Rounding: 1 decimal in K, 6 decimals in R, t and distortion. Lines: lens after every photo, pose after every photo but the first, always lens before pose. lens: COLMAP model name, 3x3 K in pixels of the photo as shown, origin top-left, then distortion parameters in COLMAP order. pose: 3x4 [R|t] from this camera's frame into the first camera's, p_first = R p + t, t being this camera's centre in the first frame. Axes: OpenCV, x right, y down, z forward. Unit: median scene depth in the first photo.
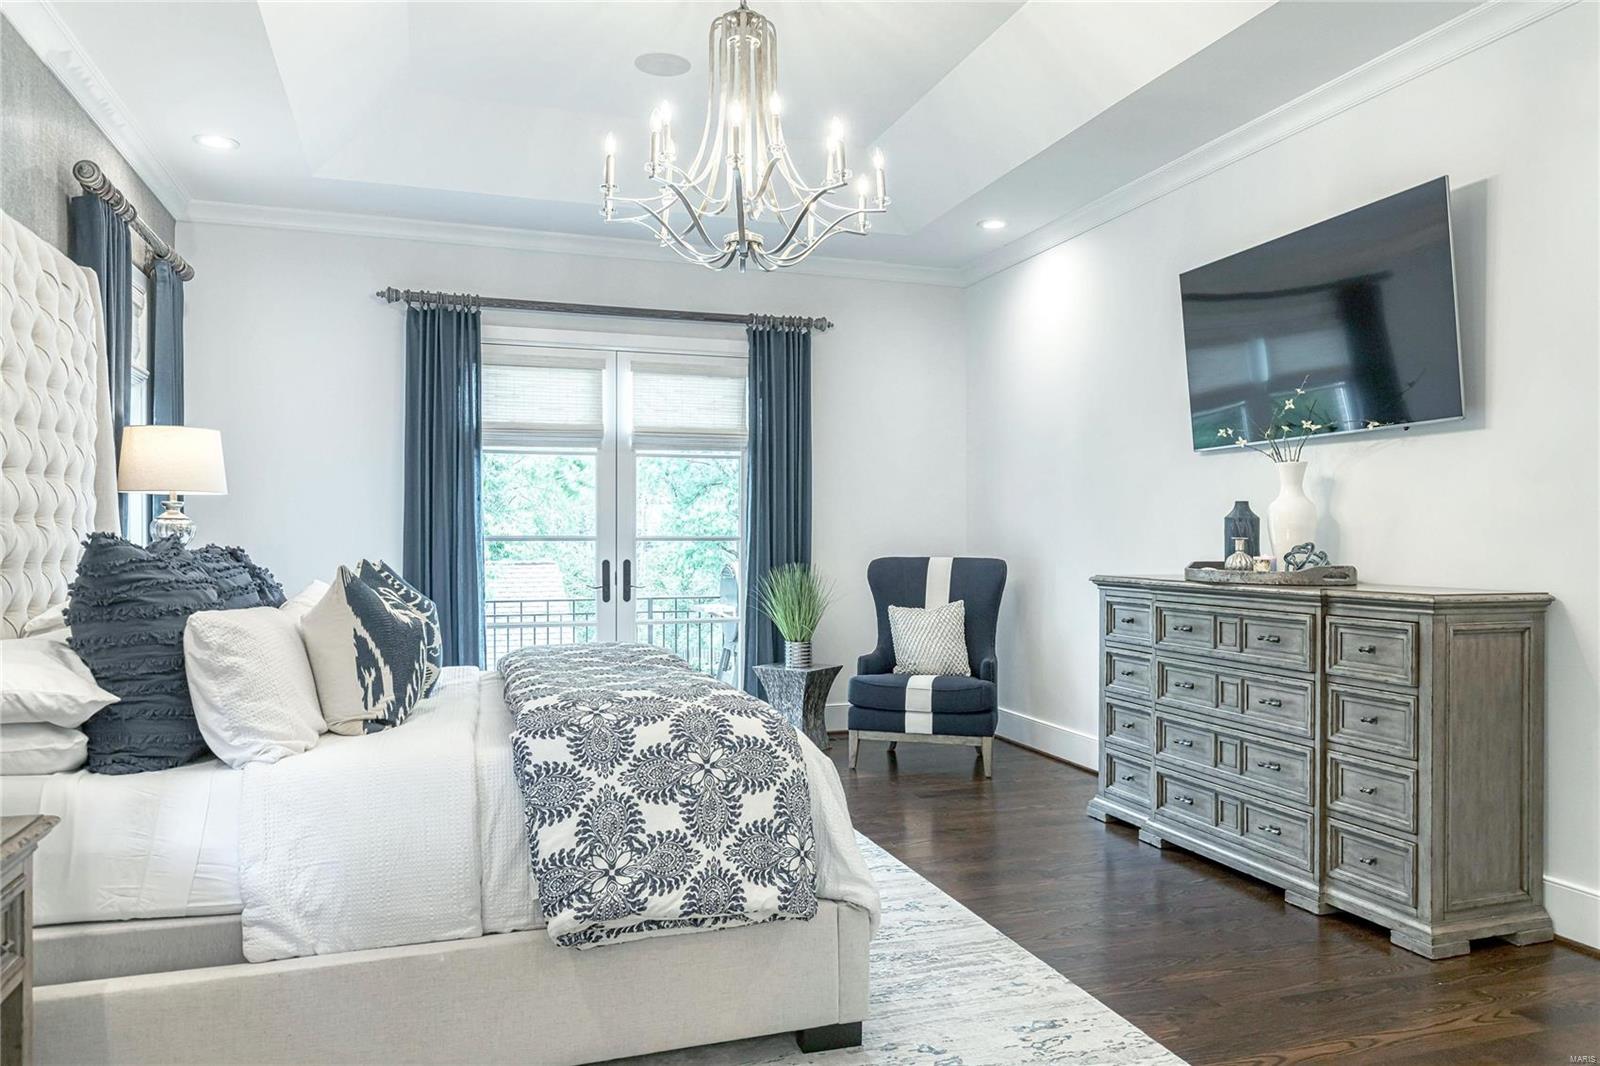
lens RADIAL K [[1117.8, 0, 798.5], [0, 1117.8, 539.0], [0, 0, 1]] dist [0.000356, -0.000635]
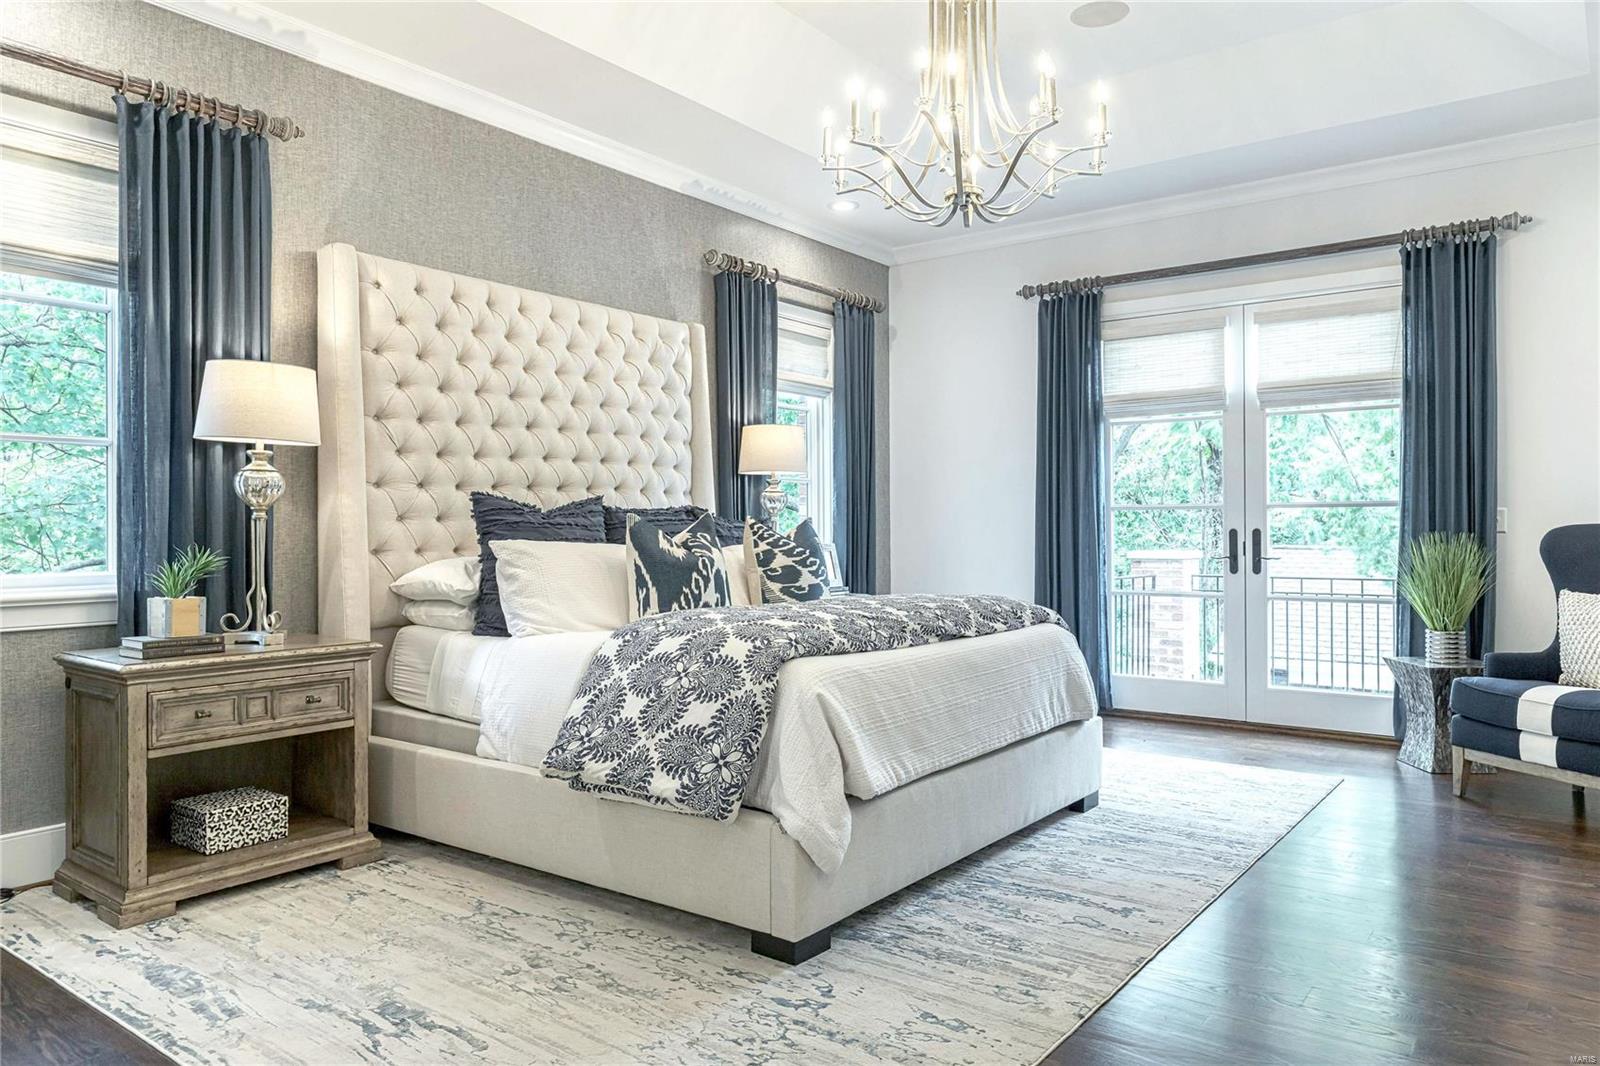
lens RADIAL K [[1101.9, 0, 814.3], [0, 1101.9, 527.4], [0, 0, 1]] dist [-0.006551, -0.005716]
pose [[0.551410, -0.005588, -0.834216, 0.427173], [0.000170, 0.999978, -0.006586, 0.024485], [0.834235, 0.003490, 0.551399, 0.208864]]
